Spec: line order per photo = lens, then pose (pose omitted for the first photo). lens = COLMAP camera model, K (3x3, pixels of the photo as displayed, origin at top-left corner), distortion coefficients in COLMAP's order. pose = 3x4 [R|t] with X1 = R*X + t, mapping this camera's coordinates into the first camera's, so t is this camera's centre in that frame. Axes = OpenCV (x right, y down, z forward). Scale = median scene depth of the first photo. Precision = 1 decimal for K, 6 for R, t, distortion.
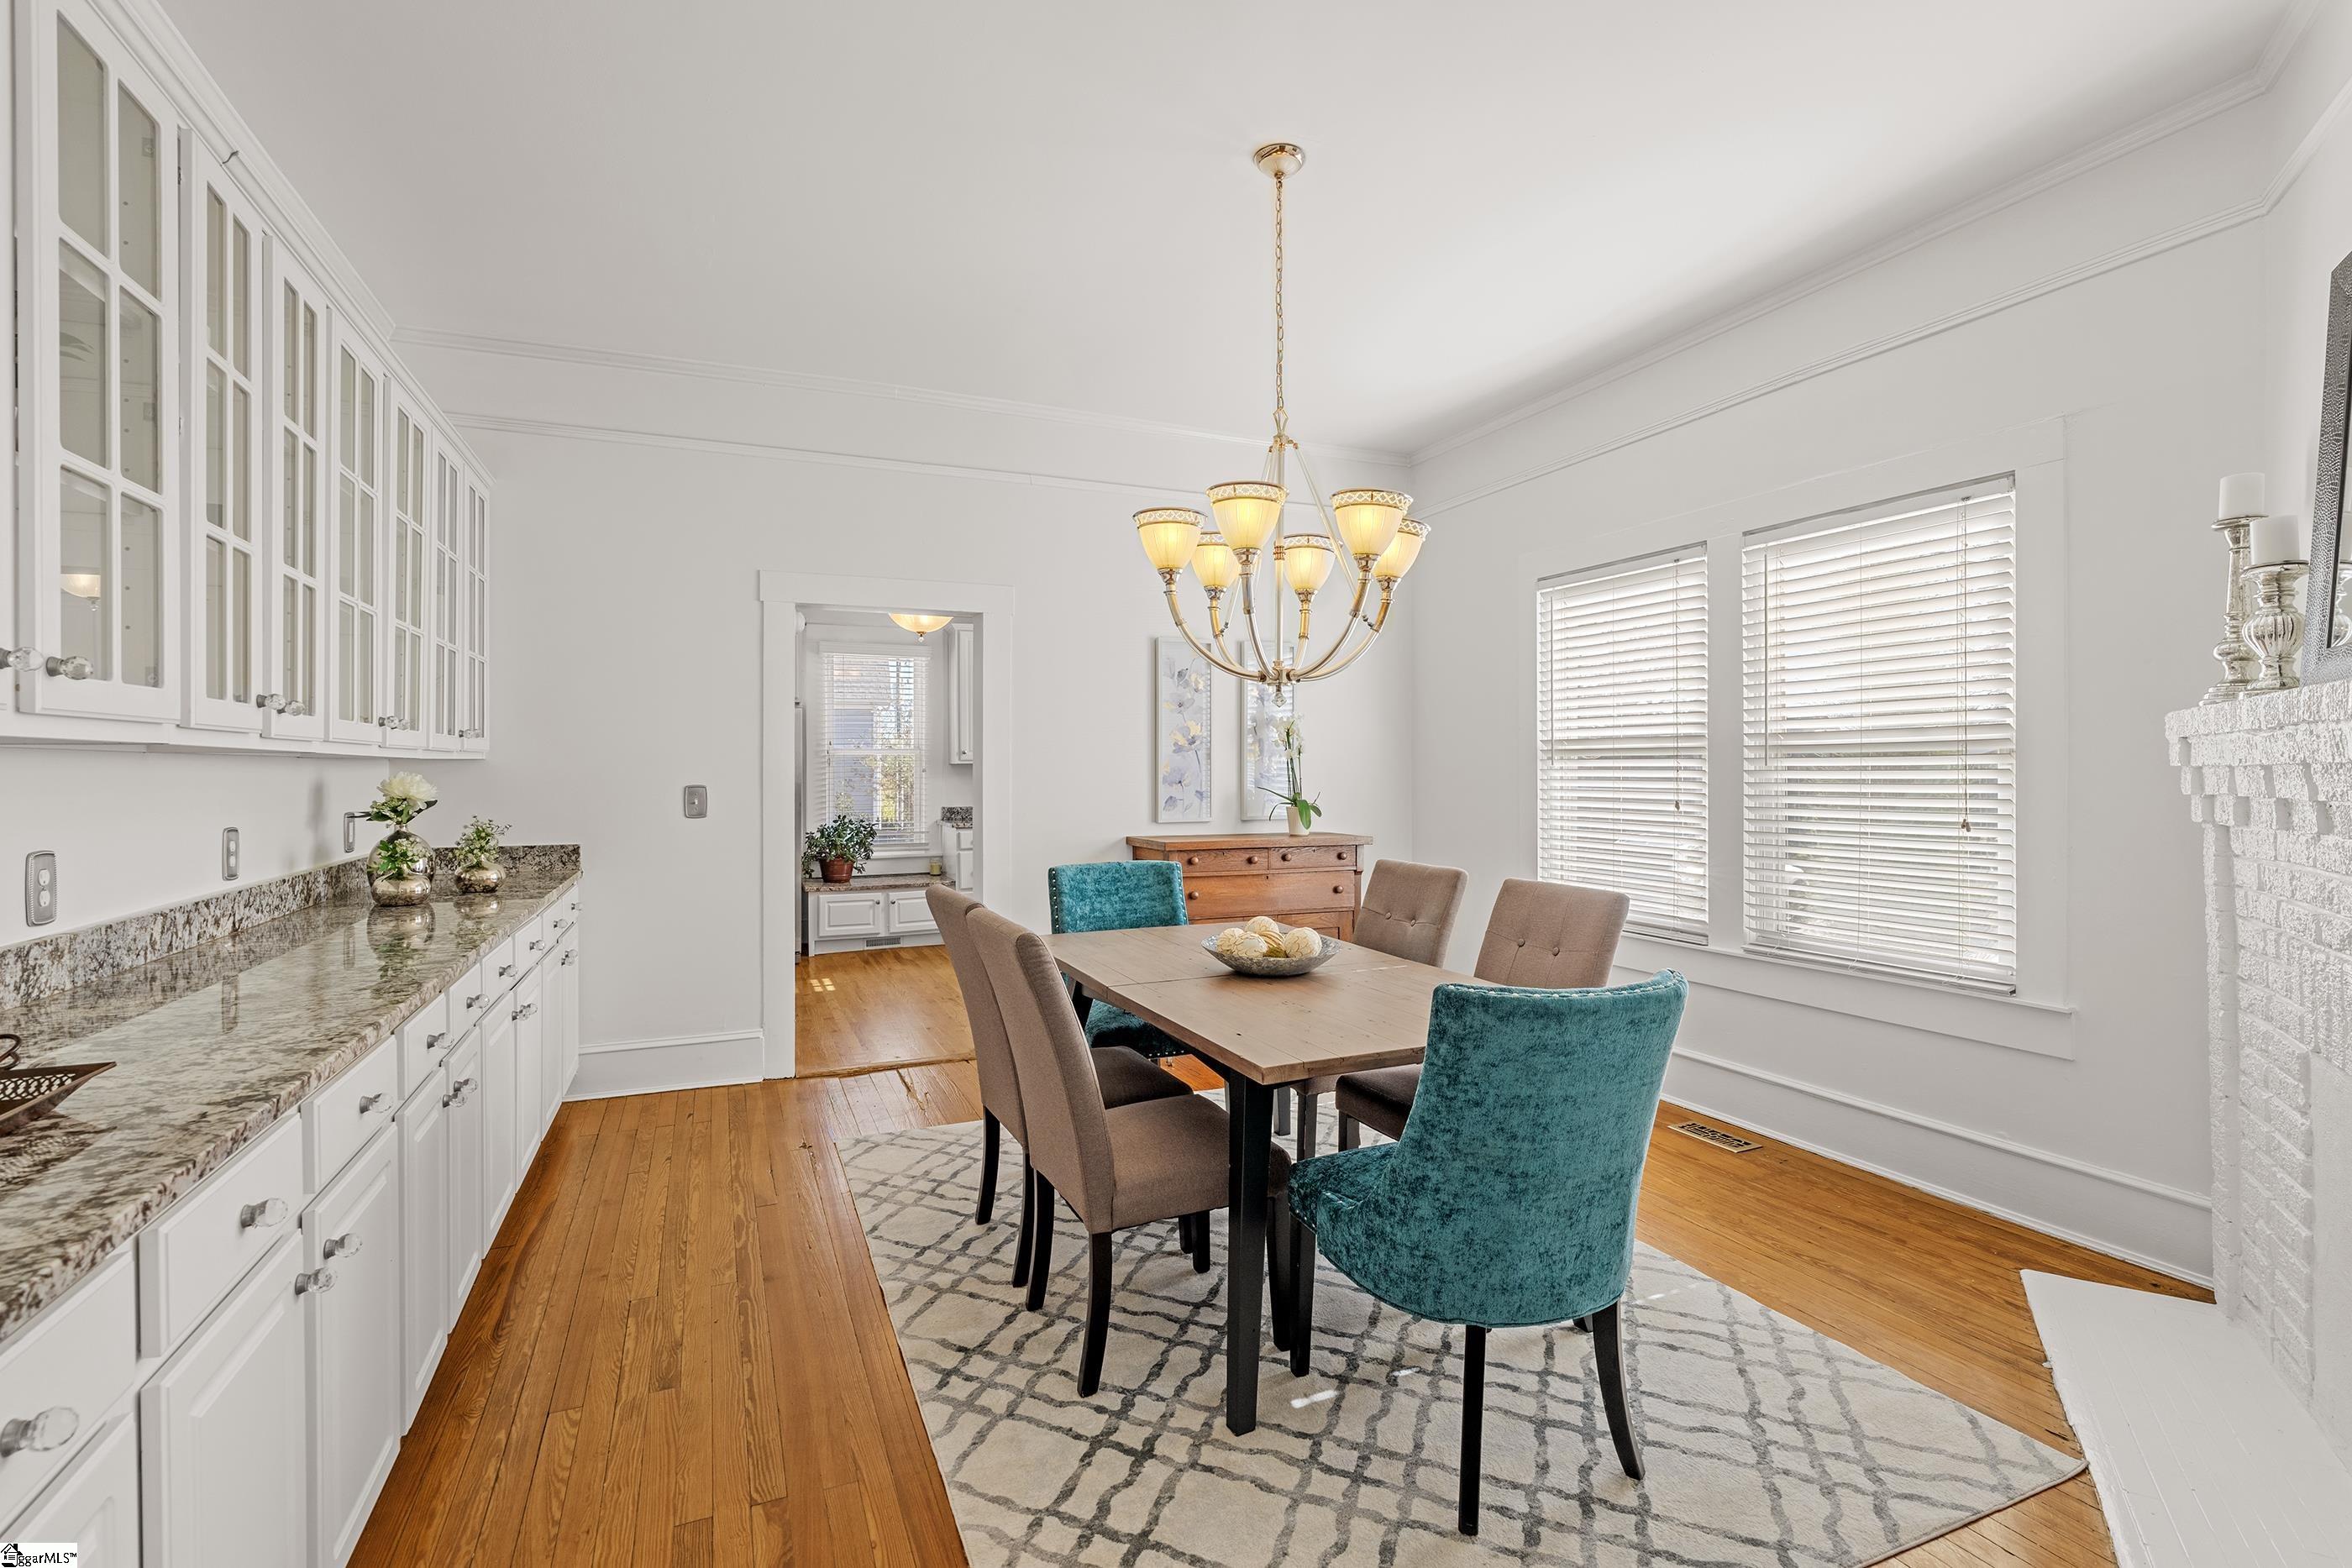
lens RADIAL K [[1073.4, 0, 1176.0], [0, 1073.4, 784.0], [0, 0, 1]] dist [0.000024, -0.000005]
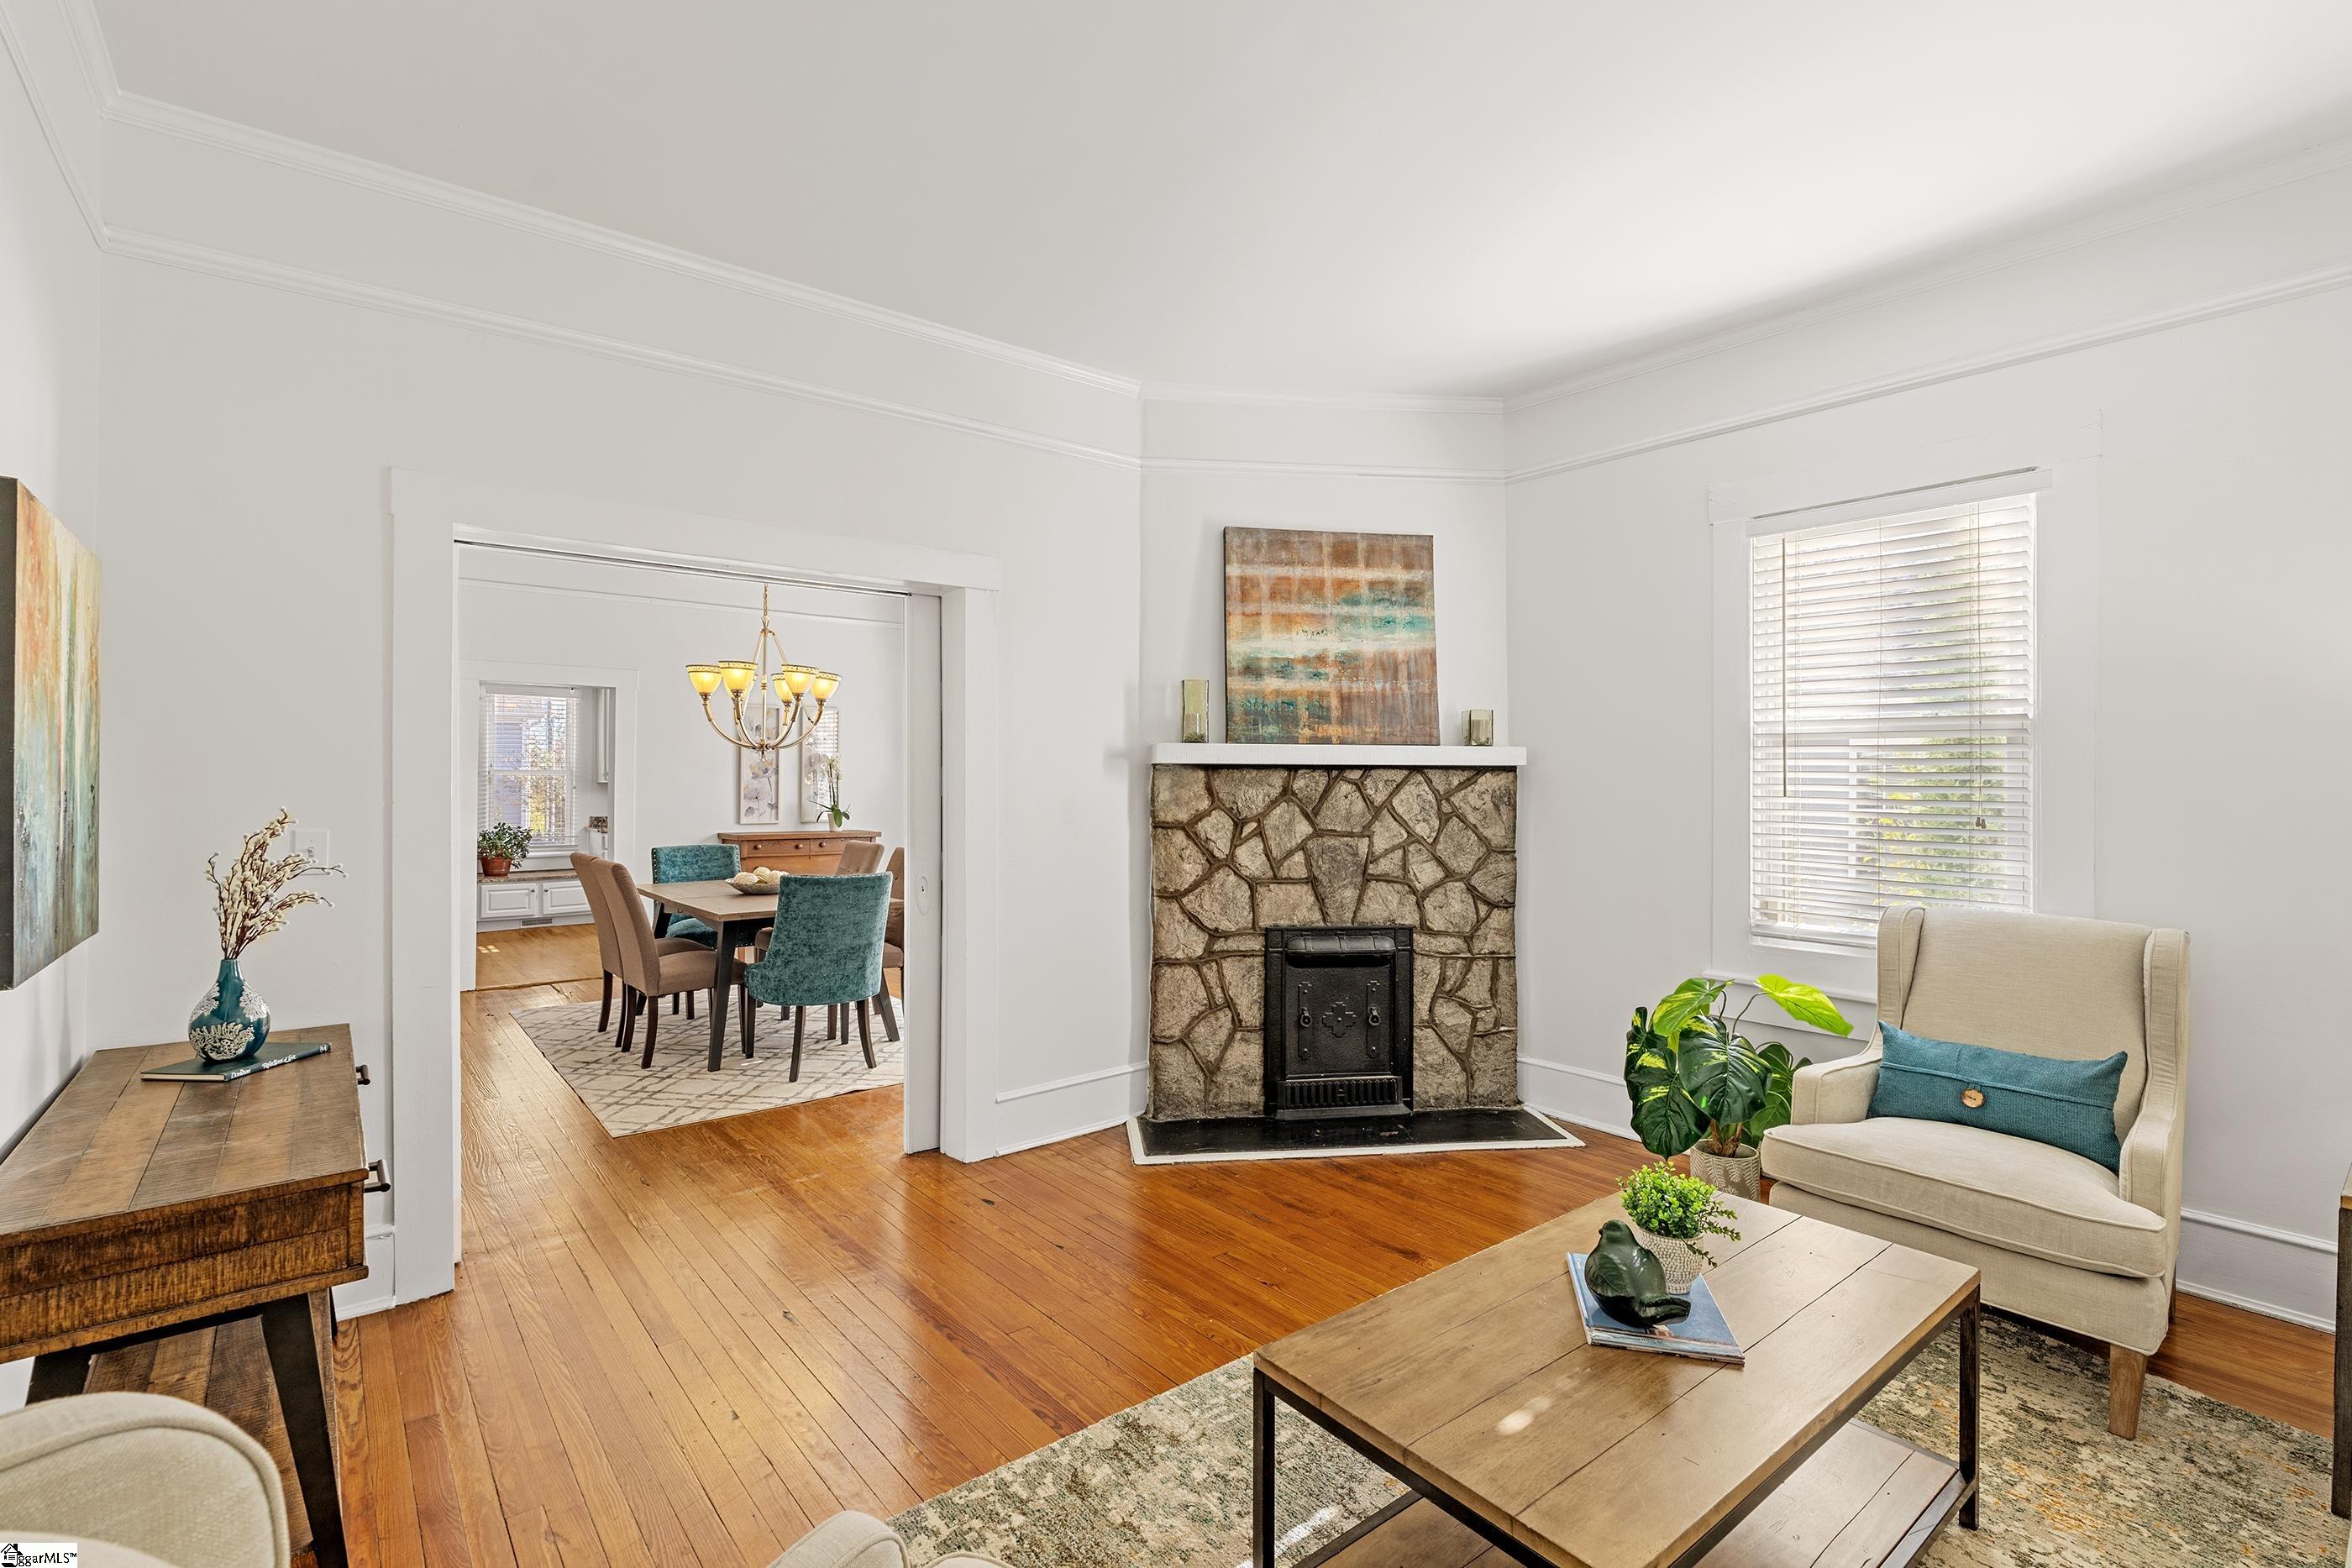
lens RADIAL K [[1073.4, 0, 1176.0], [0, 1073.4, 784.0], [0, 0, 1]] dist [0.000024, -0.000005]
pose [[0.962083, 0.006772, 0.272674, 0.192122], [-0.002971, 0.999893, -0.014347, -0.001757], [-0.272742, 0.012993, 0.961999, -0.770549]]
